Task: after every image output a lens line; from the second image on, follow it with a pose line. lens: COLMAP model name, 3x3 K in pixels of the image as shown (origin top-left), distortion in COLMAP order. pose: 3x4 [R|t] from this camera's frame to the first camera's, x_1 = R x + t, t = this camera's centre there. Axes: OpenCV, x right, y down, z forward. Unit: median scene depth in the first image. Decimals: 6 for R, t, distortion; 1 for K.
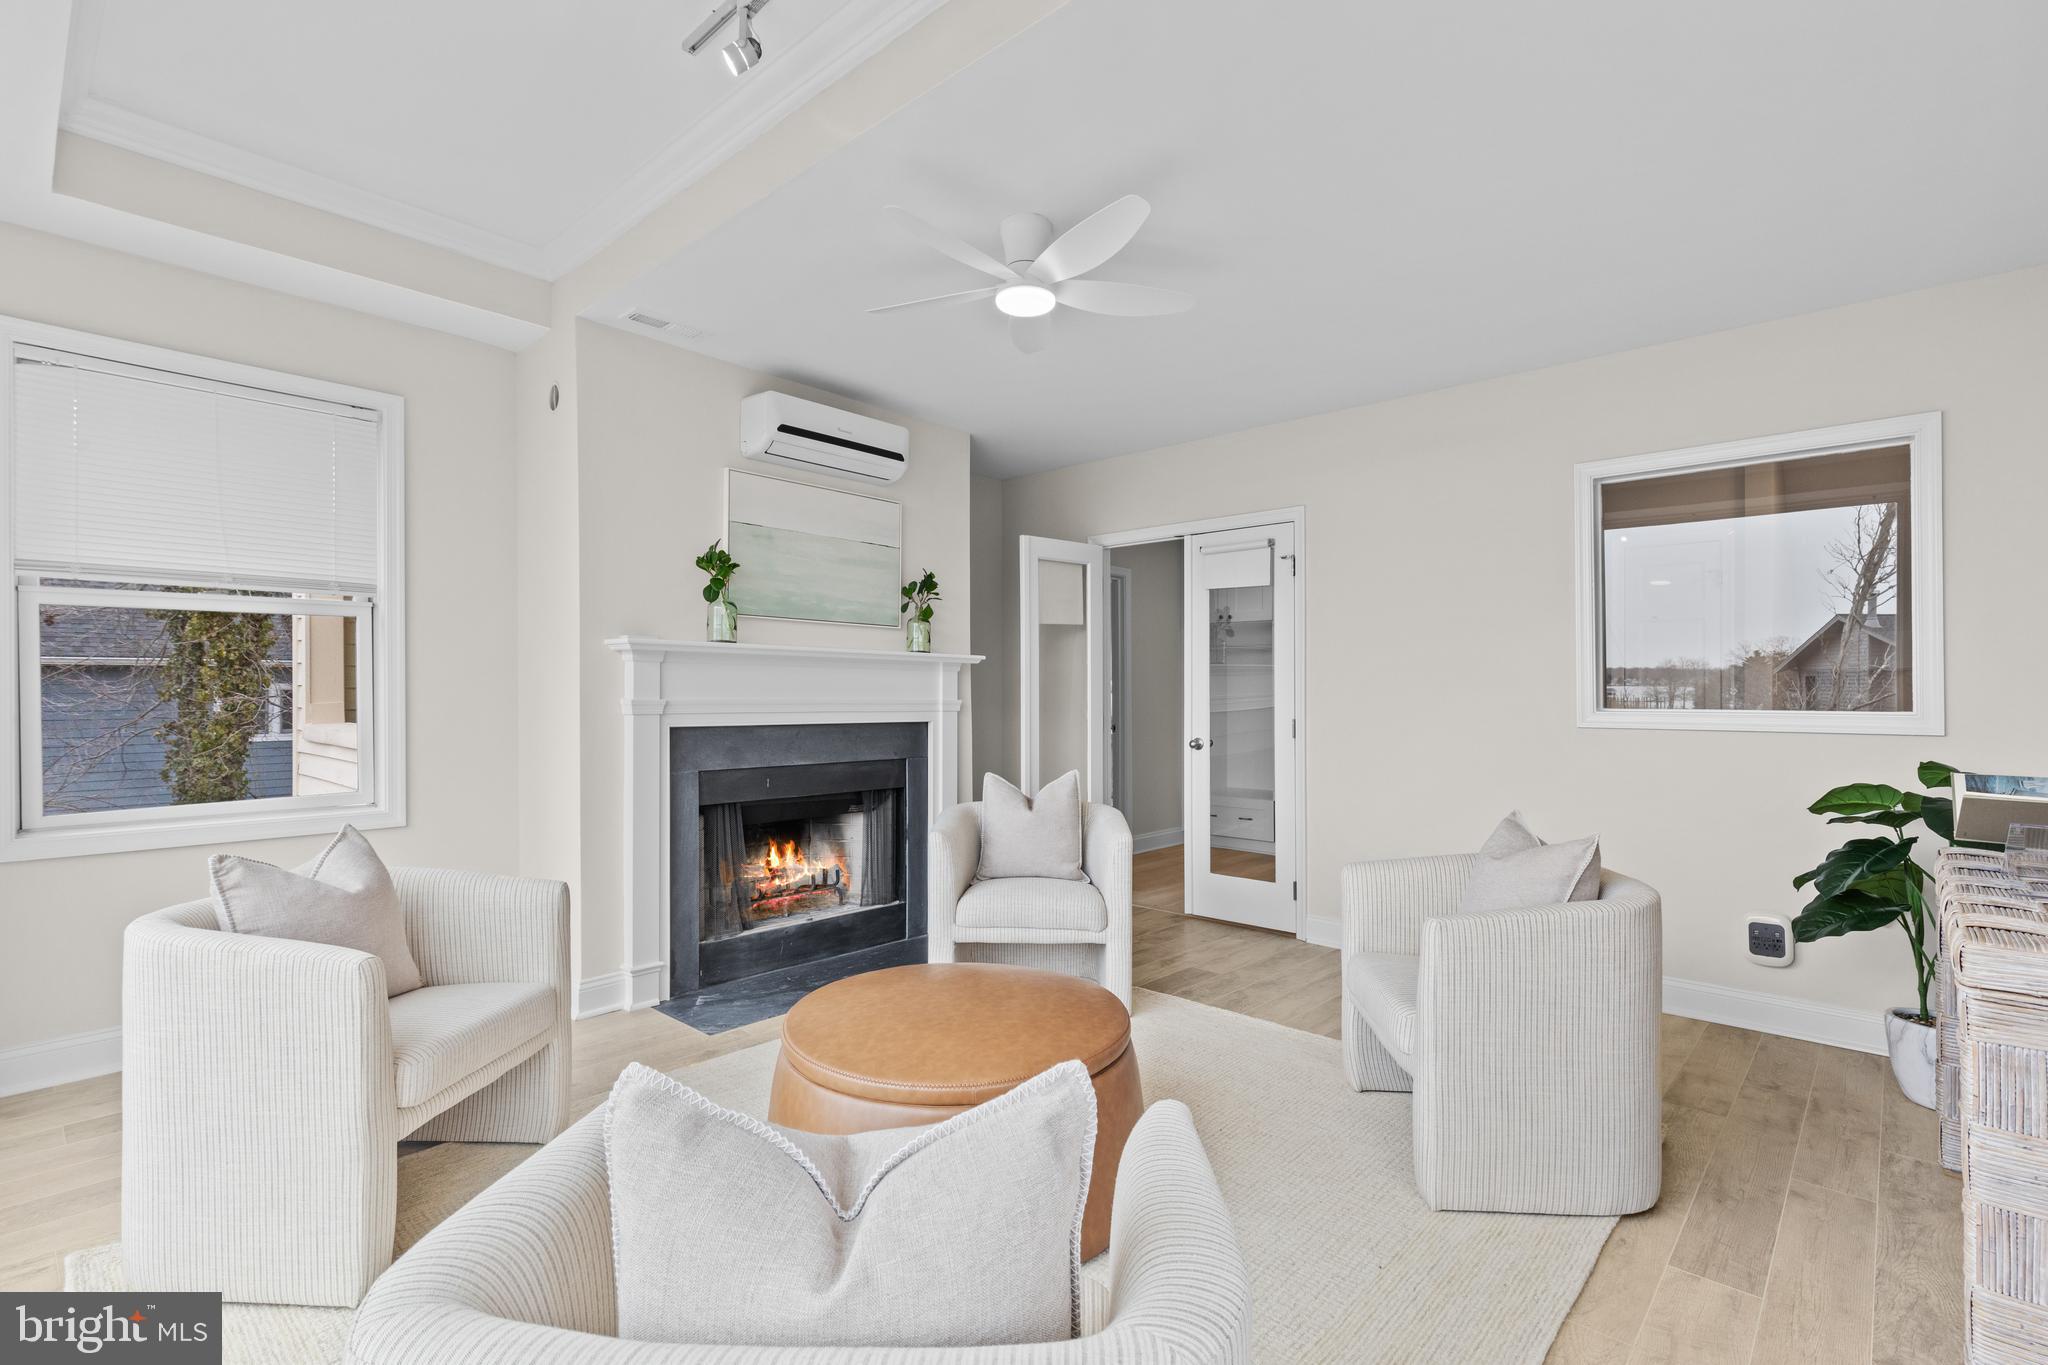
lens RADIAL K [[938.9, 0, 1026.0], [0, 938.9, 682.1], [0, 0, 1]] dist [0.002886, 0.001612]
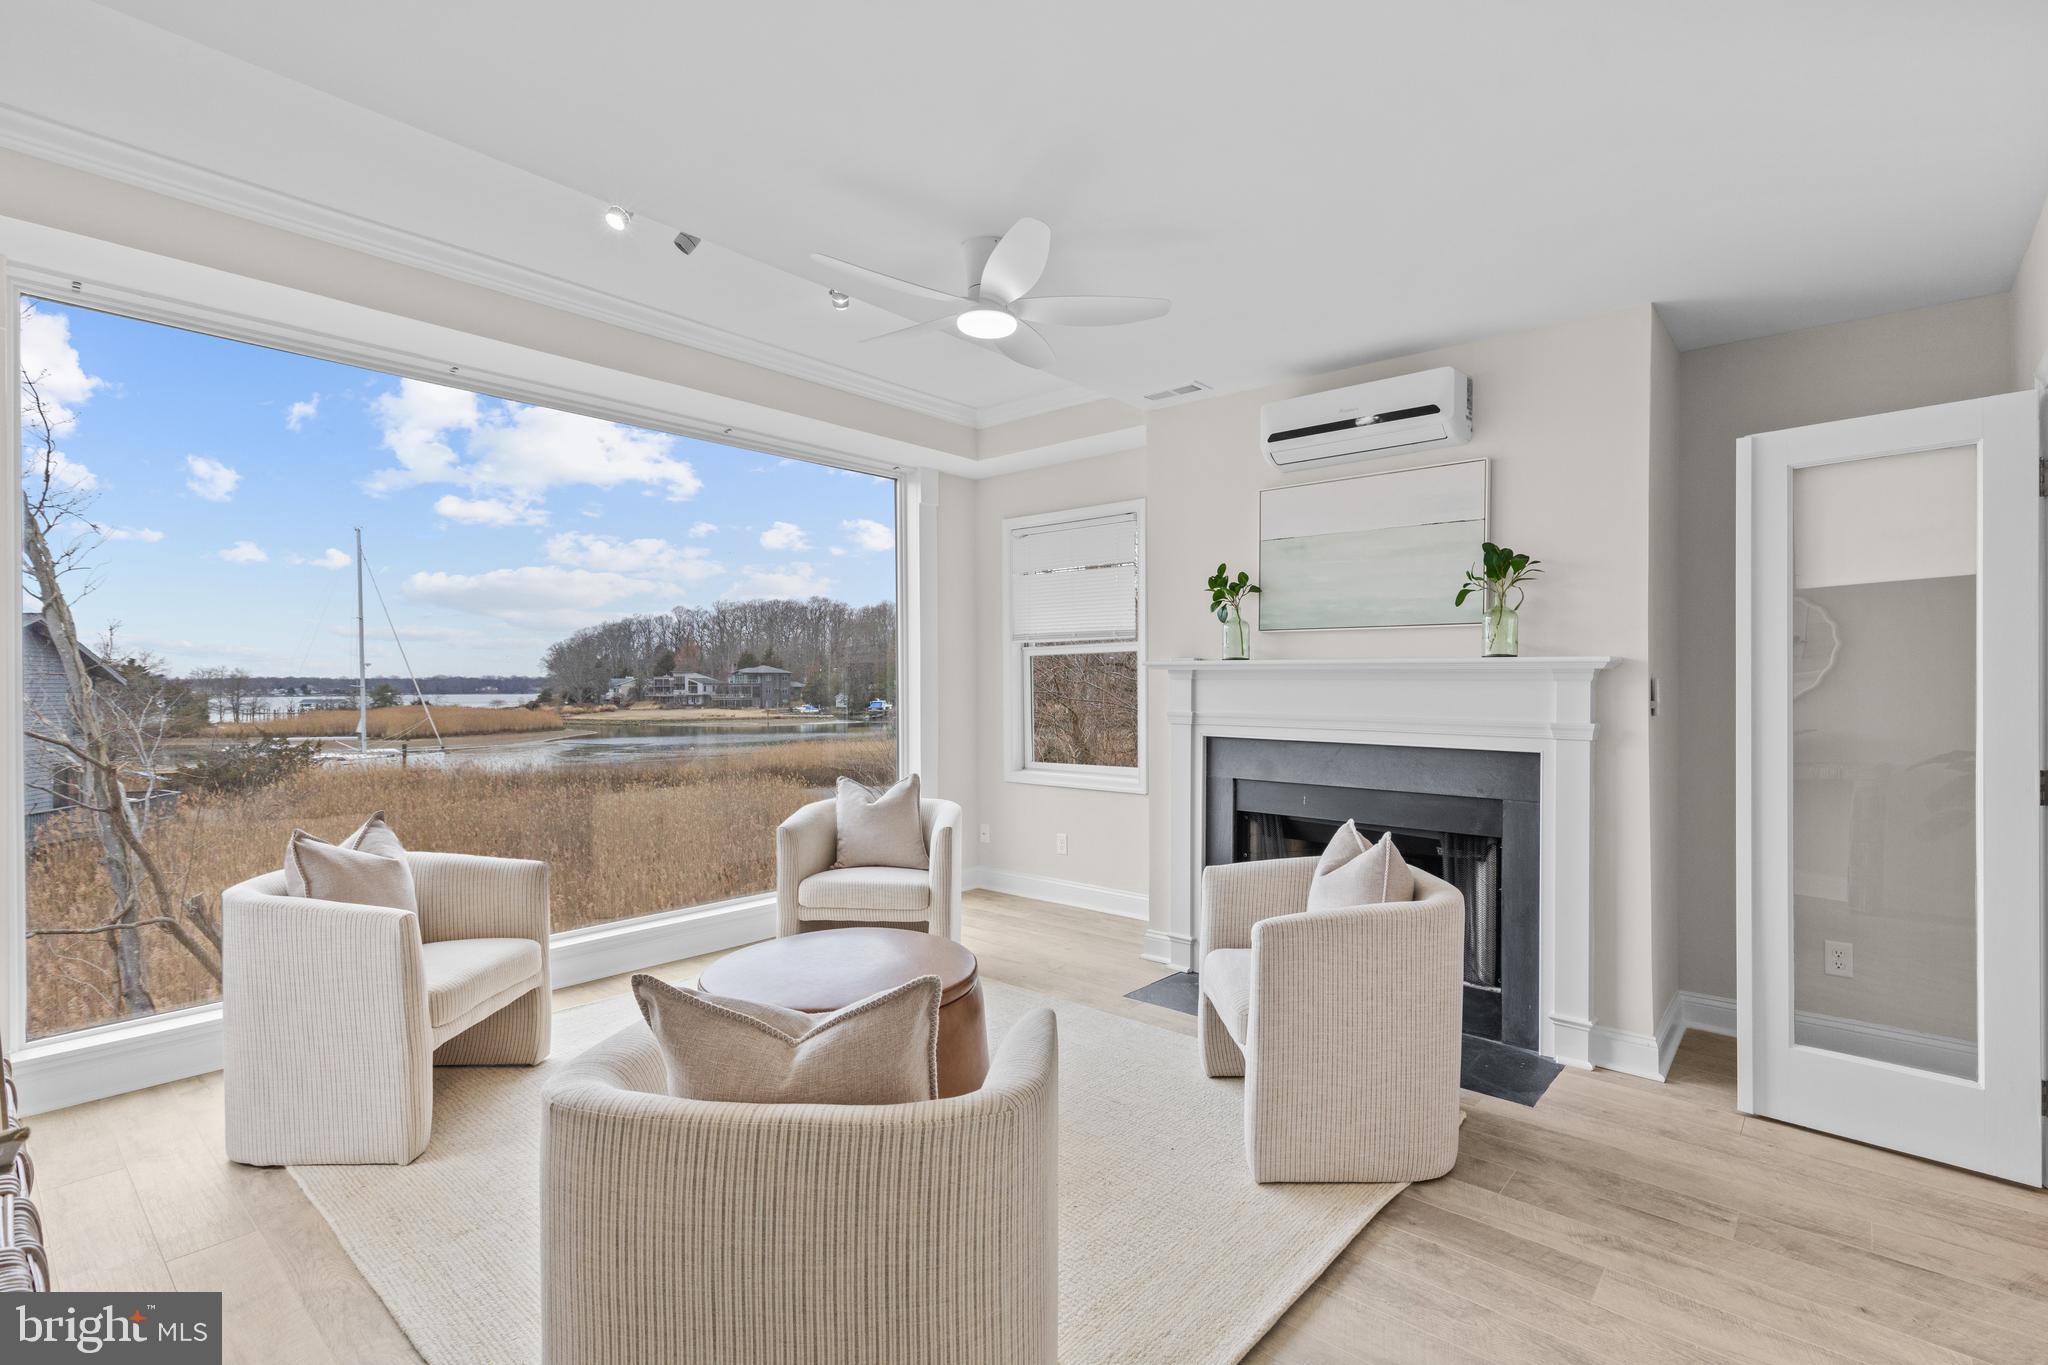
lens RADIAL K [[938.9, 0, 1027.0], [0, 938.9, 687.6], [0, 0, 1]] dist [0.002886, 0.001612]
pose [[0.019525, -0.004509, -0.999799, 0.709723], [0.001536, 0.999989, -0.004480, -0.005558], [0.999808, -0.001448, 0.019532, 0.719281]]
